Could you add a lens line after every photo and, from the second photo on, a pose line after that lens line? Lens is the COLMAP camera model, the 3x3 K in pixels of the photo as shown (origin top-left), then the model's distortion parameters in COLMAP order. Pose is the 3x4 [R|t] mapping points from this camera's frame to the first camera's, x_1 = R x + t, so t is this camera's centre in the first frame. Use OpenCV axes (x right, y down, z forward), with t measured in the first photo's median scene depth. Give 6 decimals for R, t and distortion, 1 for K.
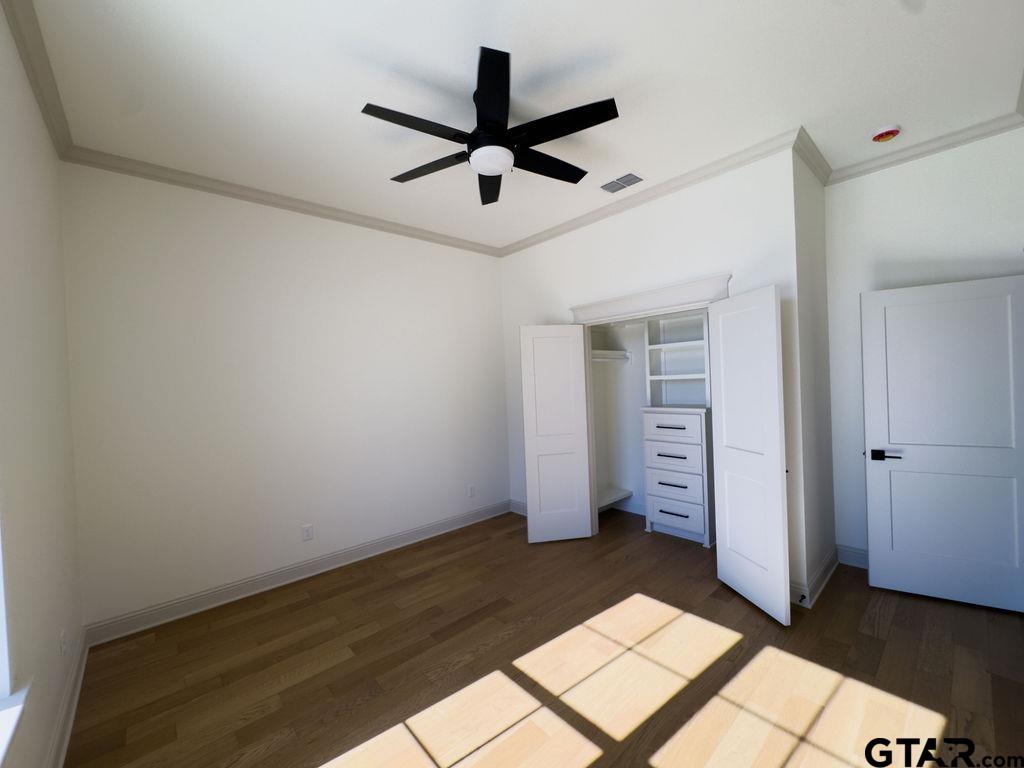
lens RADIAL K [[408.6, 0, 511.2], [0, 408.6, 383.6], [0, 0, 1]] dist [-0.002562, 0.000227]
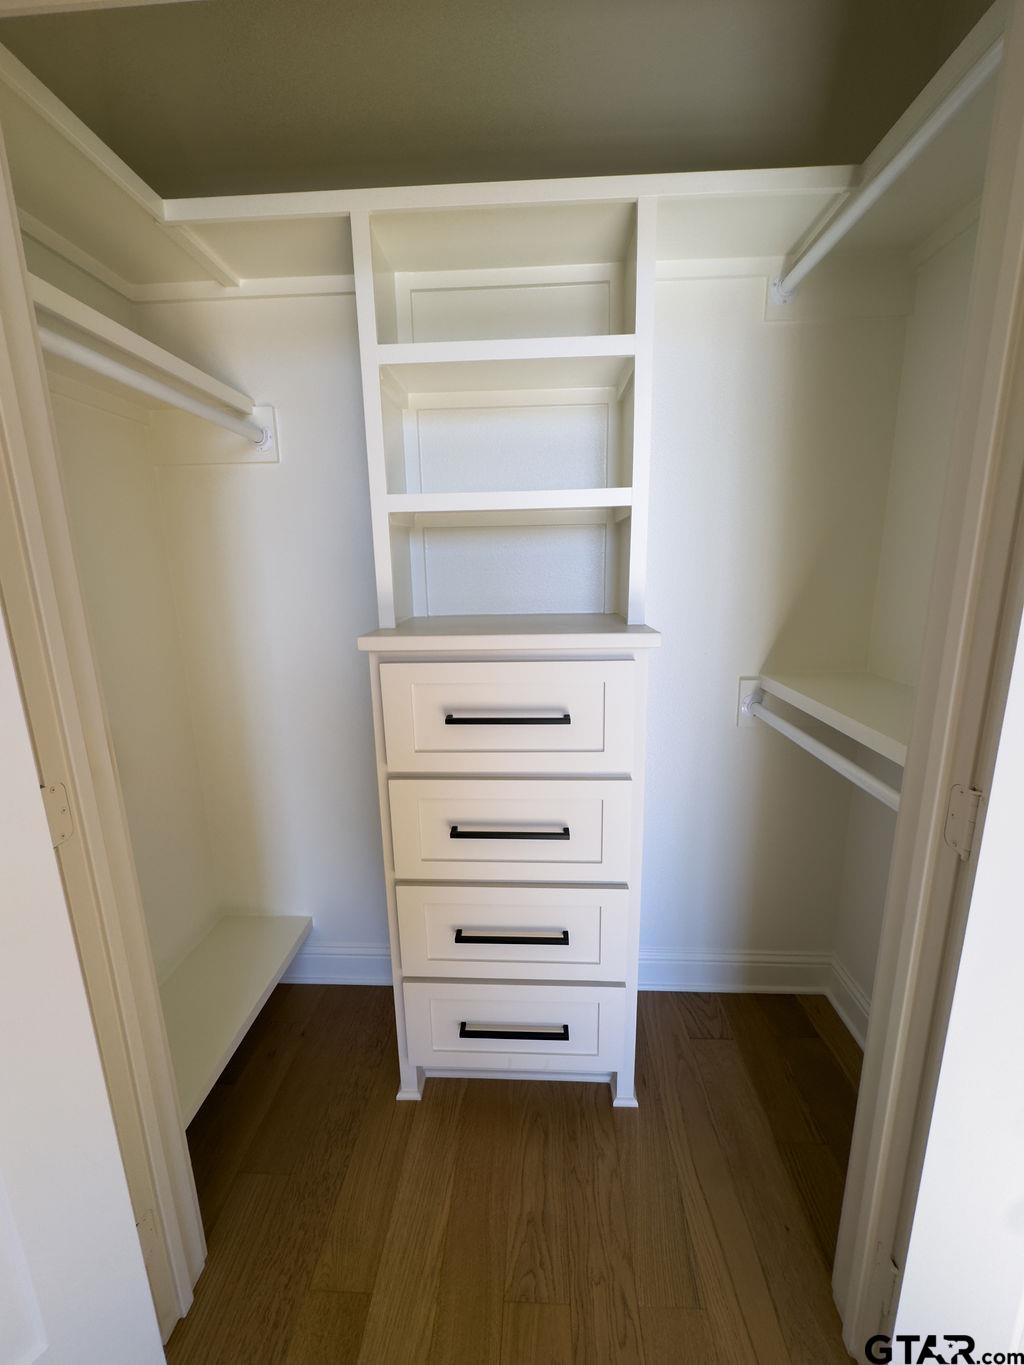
lens RADIAL K [[544.7, 0, 512.1], [0, 544.7, 680.1], [0, 0, 1]] dist [-0.002562, 0.000227]
pose [[0.701633, -0.125802, 0.701345, 0.165502], [-0.002229, 0.983898, 0.178715, 0.027854], [-0.712535, -0.126955, 0.690055, 0.736982]]
